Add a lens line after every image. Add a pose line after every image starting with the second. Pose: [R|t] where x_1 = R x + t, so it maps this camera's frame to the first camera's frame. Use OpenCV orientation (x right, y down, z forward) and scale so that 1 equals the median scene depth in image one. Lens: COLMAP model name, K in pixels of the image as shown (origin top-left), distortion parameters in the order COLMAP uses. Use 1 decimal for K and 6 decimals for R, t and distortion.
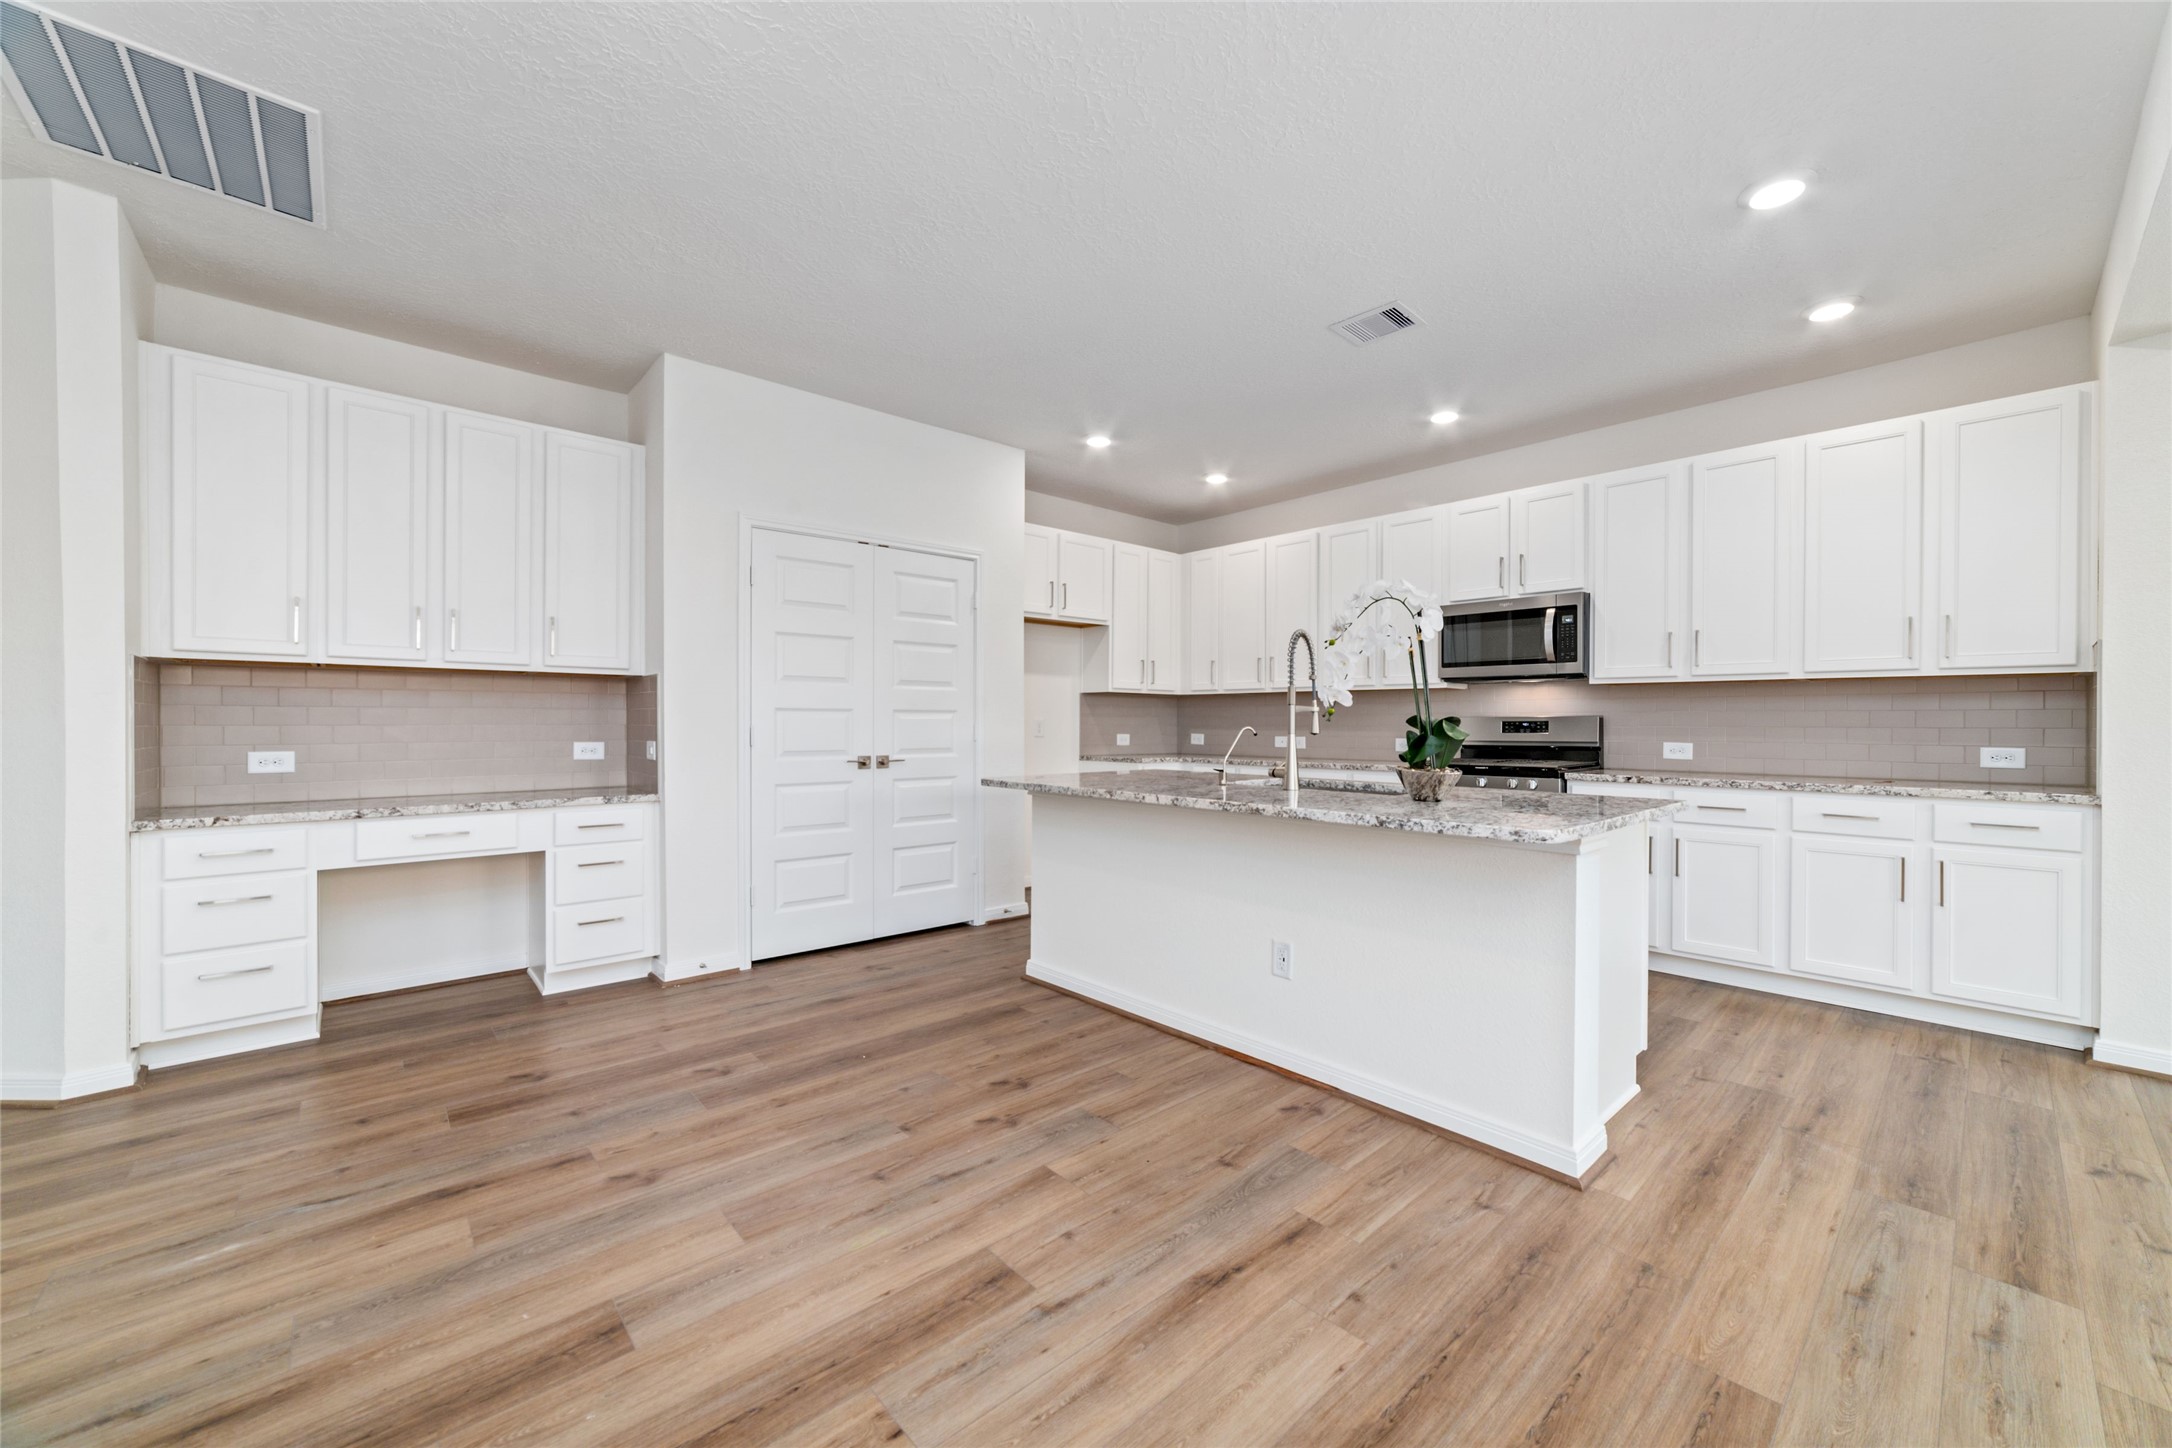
lens RADIAL K [[835.1, 0, 1103.7], [0, 835.1, 715.0], [0, 0, 1]] dist [-0.014551, 0.003356]
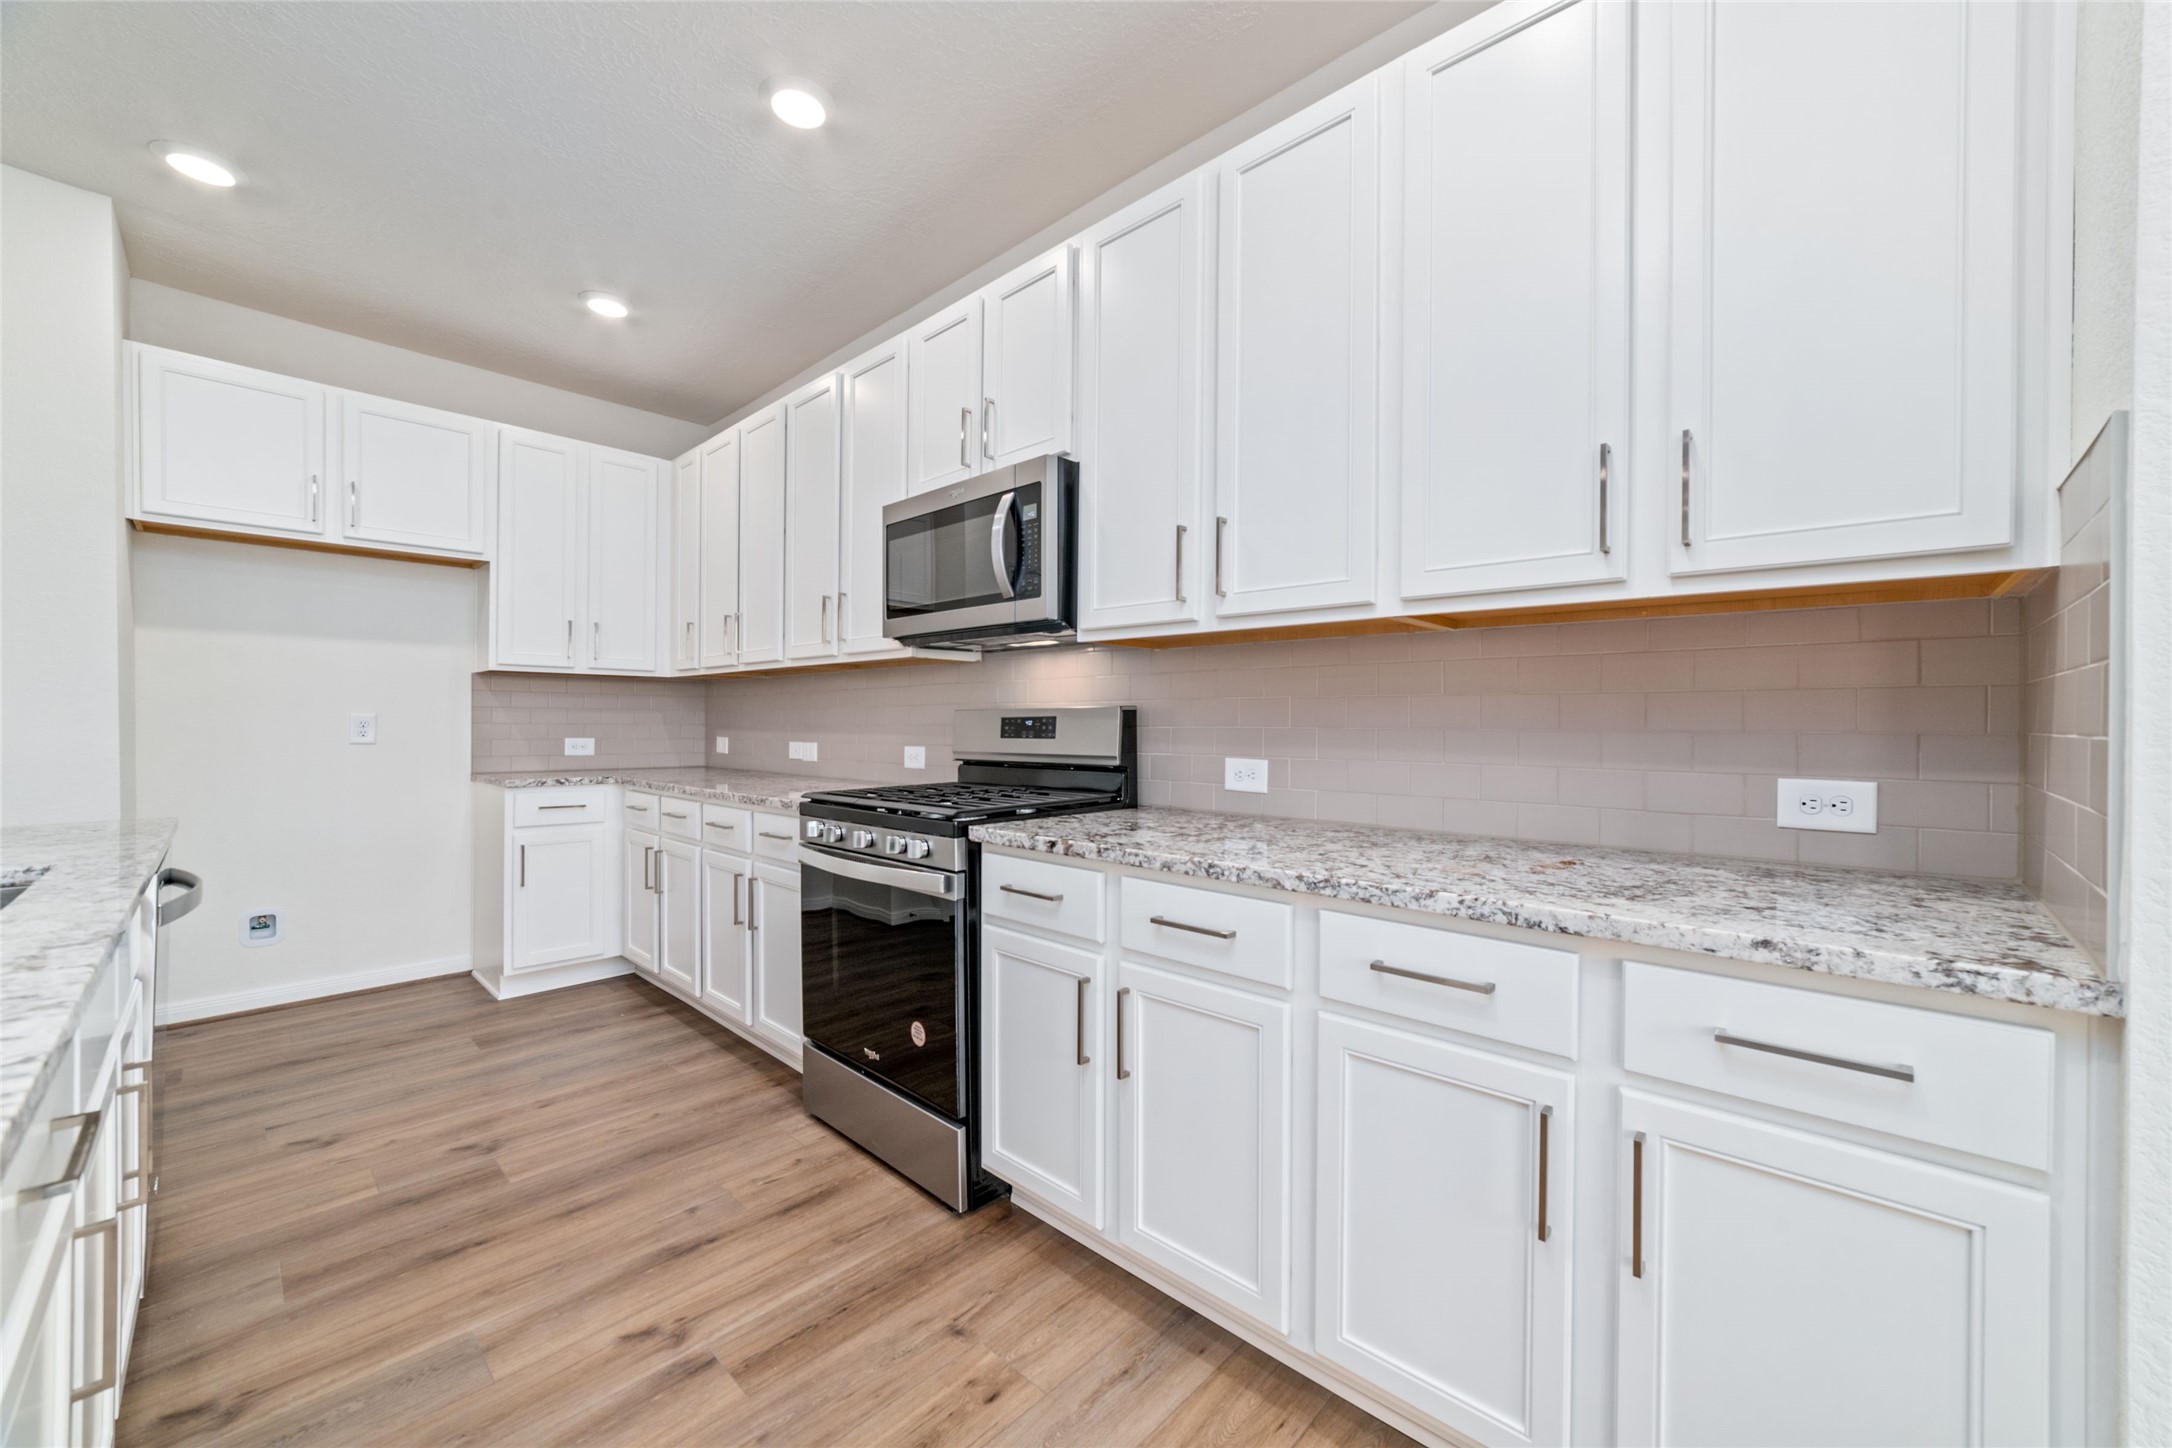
lens RADIAL K [[835.1, 0, 1094.6], [0, 835.1, 722.4], [0, 0, 1]] dist [-0.014551, 0.003356]
pose [[0.996442, 0.001463, 0.084272, 0.526443], [-0.002274, 0.999952, 0.009528, 0.005619], [-0.084254, -0.009686, 0.996397, 0.471709]]
